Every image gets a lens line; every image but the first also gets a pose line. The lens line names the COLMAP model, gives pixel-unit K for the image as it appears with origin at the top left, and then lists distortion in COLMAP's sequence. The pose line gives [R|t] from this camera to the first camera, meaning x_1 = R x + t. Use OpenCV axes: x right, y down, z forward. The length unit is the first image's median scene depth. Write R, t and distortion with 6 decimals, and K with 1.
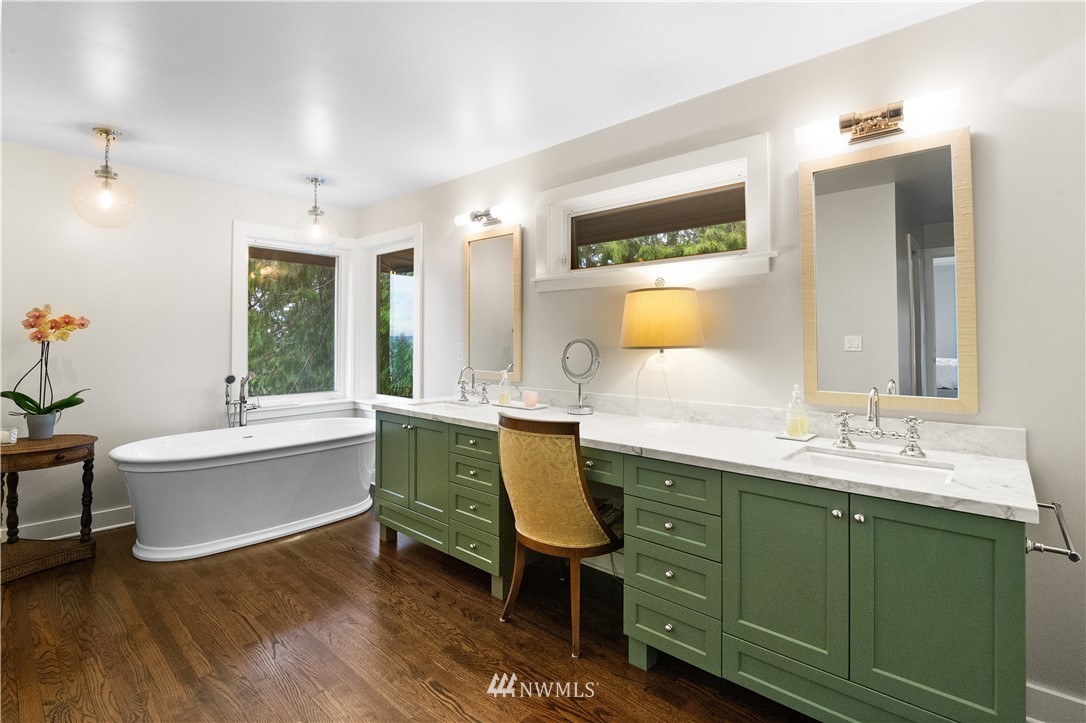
lens RADIAL K [[513.9, 0, 546.0], [0, 513.9, 328.0], [0, 0, 1]] dist [-0.002108, -0.000429]
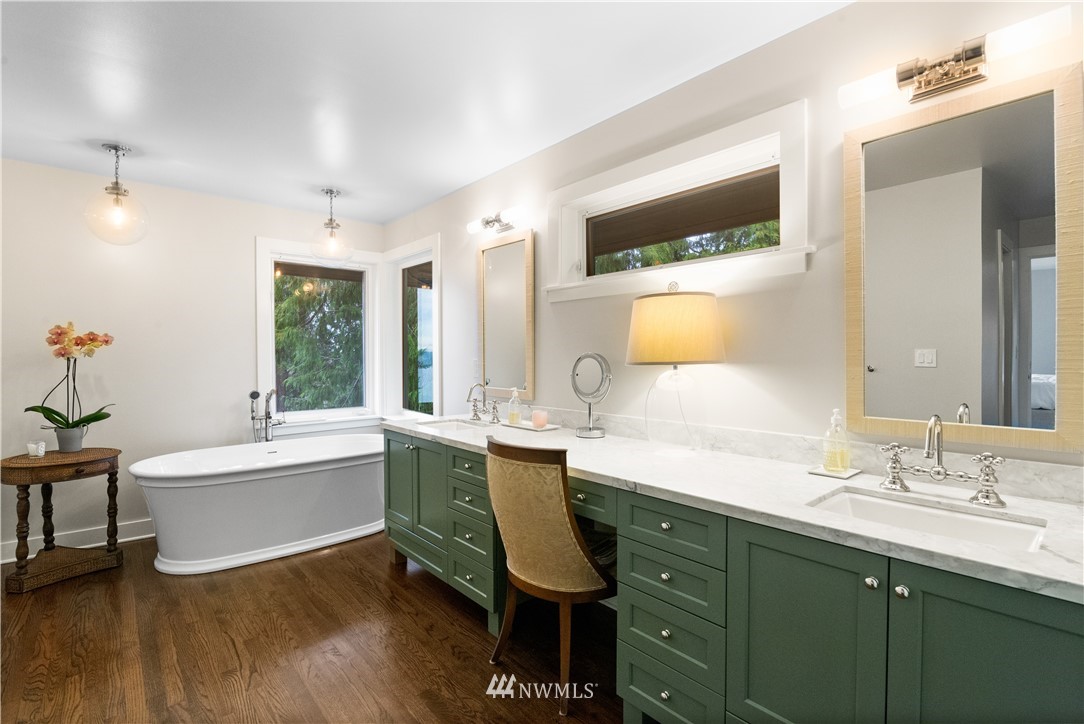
lens RADIAL K [[509.4, 0, 542.0], [0, 509.4, 362.0], [0, 0, 1]] dist [-0.004817, -0.000499]
pose [[0.992697, -0.001230, -0.120628, 0.095522], [0.005545, 0.999356, 0.035439, 0.004114], [0.120507, -0.035849, 0.992065, 0.115255]]
